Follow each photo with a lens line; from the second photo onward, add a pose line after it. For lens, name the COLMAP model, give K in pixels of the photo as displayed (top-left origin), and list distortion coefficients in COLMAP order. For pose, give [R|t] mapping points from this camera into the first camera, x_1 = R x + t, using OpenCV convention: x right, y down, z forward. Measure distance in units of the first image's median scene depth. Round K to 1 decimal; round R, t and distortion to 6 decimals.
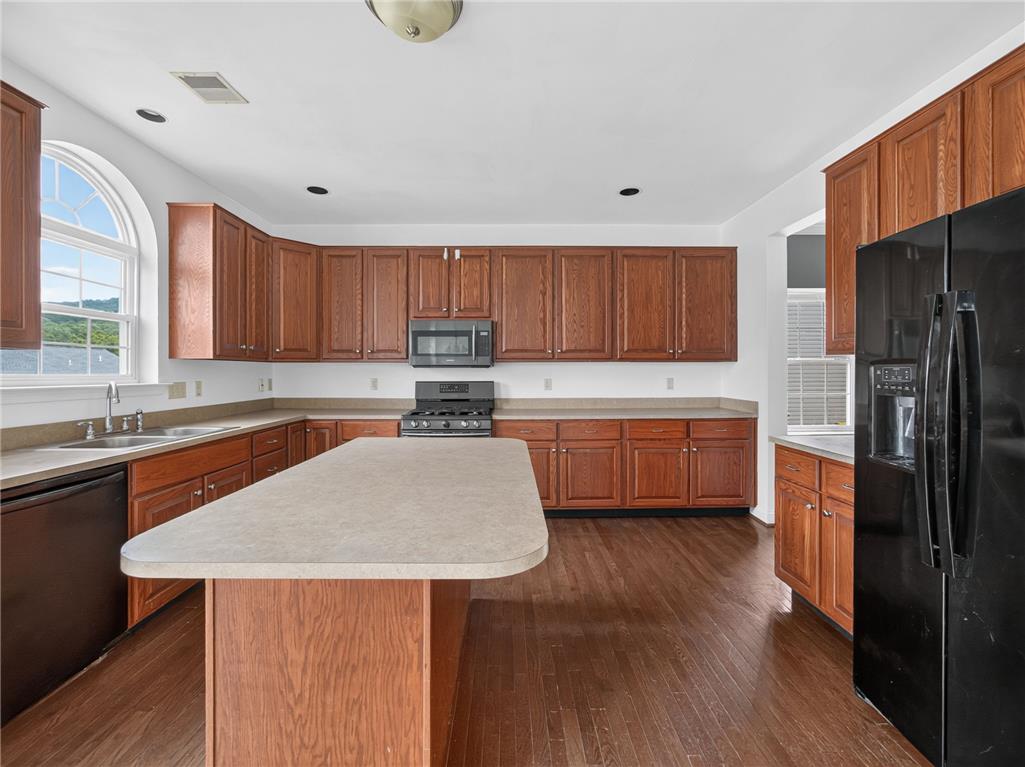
lens RADIAL K [[419.2, 0, 513.7], [0, 419.2, 372.1], [0, 0, 1]] dist [-0.013201, 0.000523]
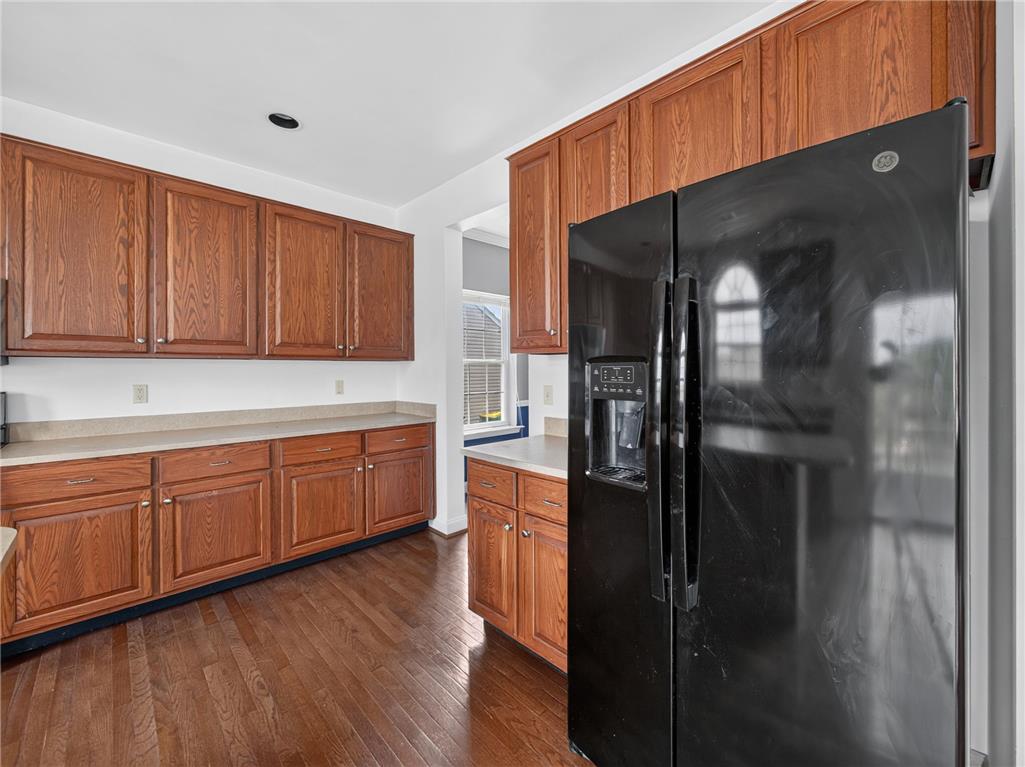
lens RADIAL K [[419.2, 0, 513.7], [0, 419.2, 372.1], [0, 0, 1]] dist [-0.013201, 0.000523]
pose [[0.725482, -0.003297, 0.688233, 0.070324], [0.004562, 0.999990, -0.000018, -0.000266], [-0.688226, 0.003153, 0.725489, 0.207312]]
